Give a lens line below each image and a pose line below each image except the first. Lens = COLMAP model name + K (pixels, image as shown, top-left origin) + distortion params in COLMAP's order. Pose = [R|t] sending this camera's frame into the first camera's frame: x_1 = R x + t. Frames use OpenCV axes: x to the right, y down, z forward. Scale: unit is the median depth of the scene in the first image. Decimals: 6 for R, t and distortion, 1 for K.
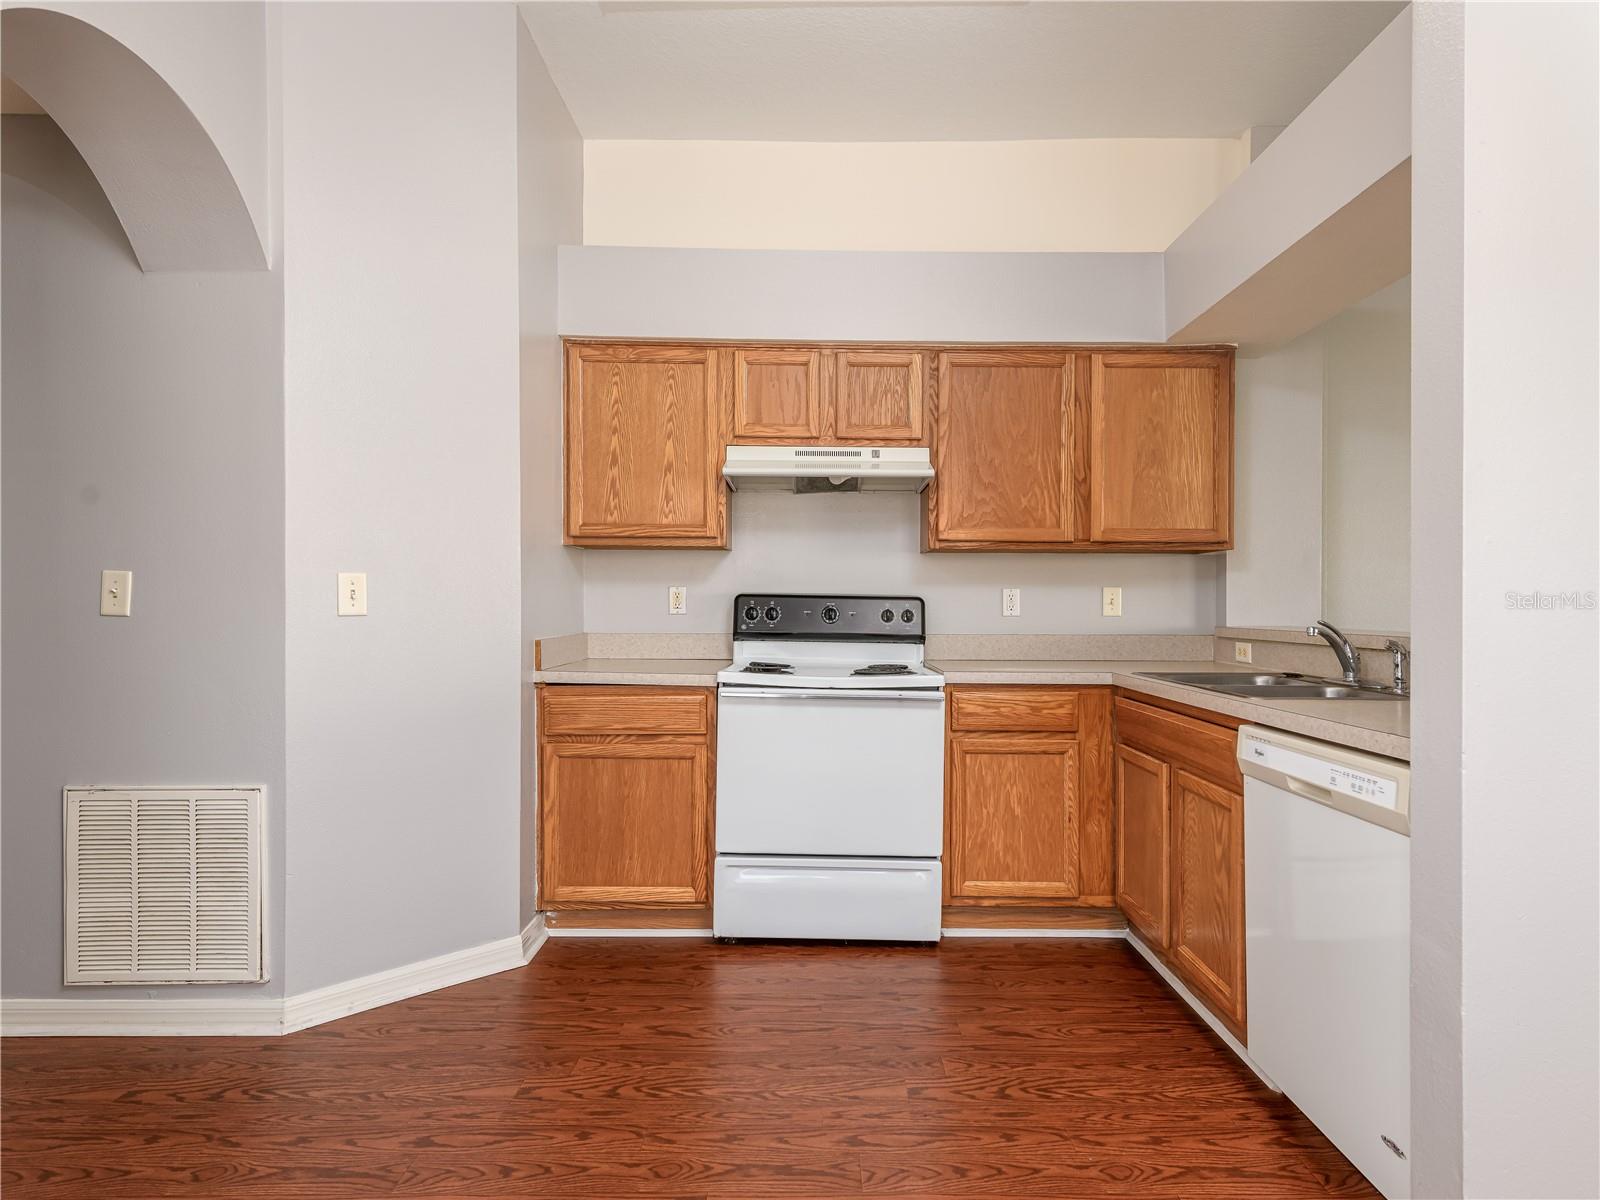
lens RADIAL K [[804.3, 0, 805.4], [0, 804.3, 598.2], [0, 0, 1]] dist [0.001291, 0.000058]
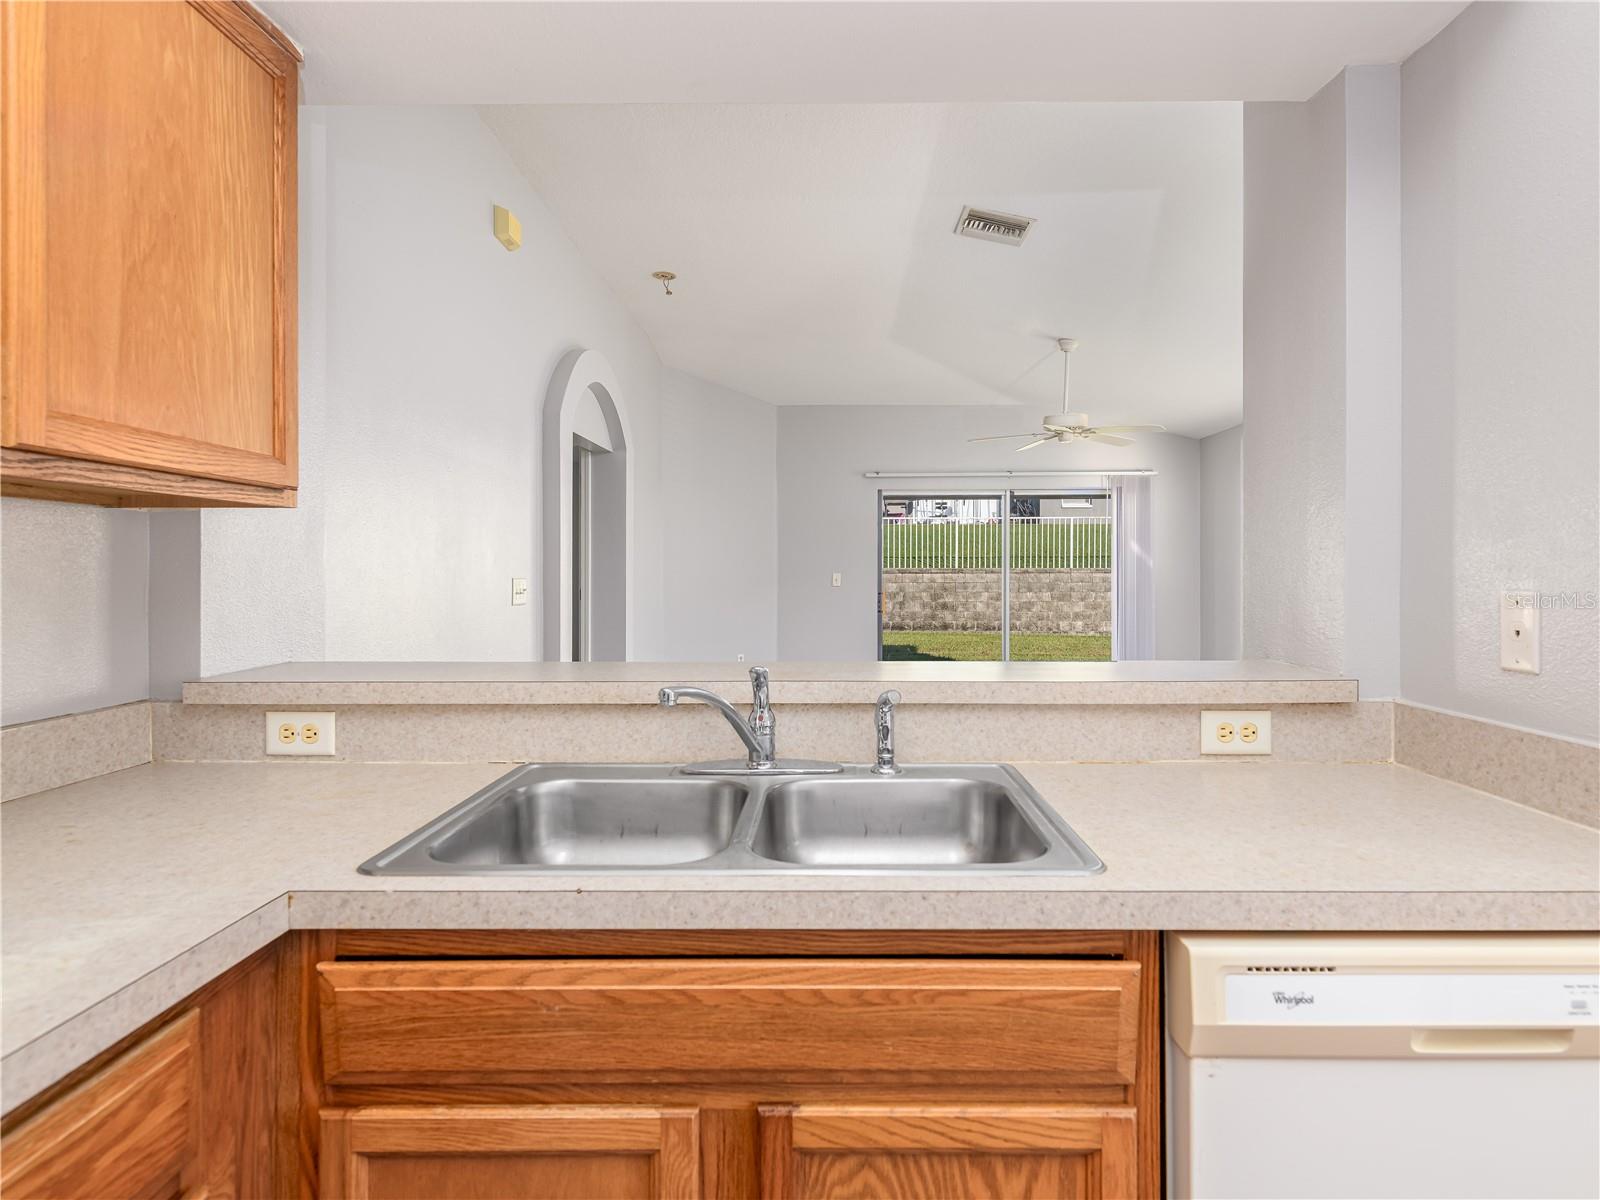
lens RADIAL K [[888.2, 0, 827.1], [0, 888.2, 569.9], [0, 0, 1]] dist [0.013199, -0.004956]
pose [[-0.003175, 0.001952, 0.999993, 0.036601], [-0.001607, 0.999997, -0.001957, -0.026504], [-0.999994, -0.001613, -0.003172, 0.716848]]
